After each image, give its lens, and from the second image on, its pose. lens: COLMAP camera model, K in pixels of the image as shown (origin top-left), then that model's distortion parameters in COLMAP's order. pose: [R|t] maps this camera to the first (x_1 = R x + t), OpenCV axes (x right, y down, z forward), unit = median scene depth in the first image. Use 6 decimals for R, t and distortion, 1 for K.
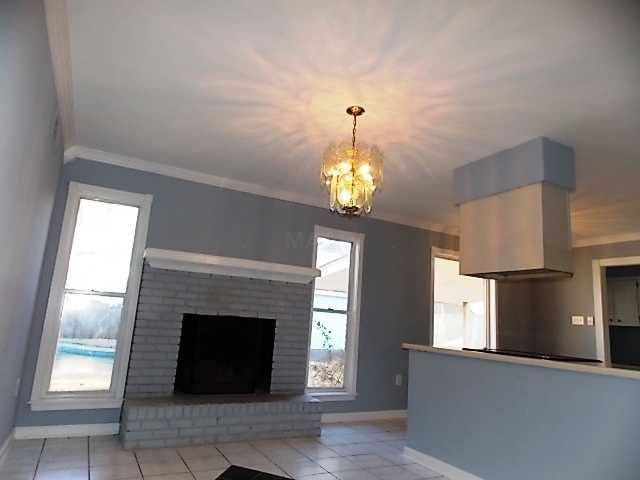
lens RADIAL K [[425.4, 0, 320.0], [0, 425.4, 240.0], [0, 0, 1]] dist [-0.013275, -0.001572]
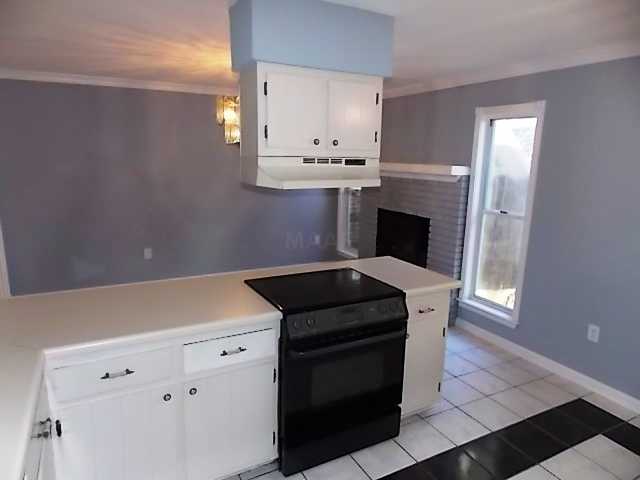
lens RADIAL K [[425.4, 0, 320.0], [0, 425.4, 240.0], [0, 0, 1]] dist [-0.013275, -0.001572]
pose [[-0.011241, 0.139564, -0.990149, 0.918419], [0.166487, 0.976652, 0.135771, 0.055009], [0.985980, -0.163321, -0.034214, 0.768238]]
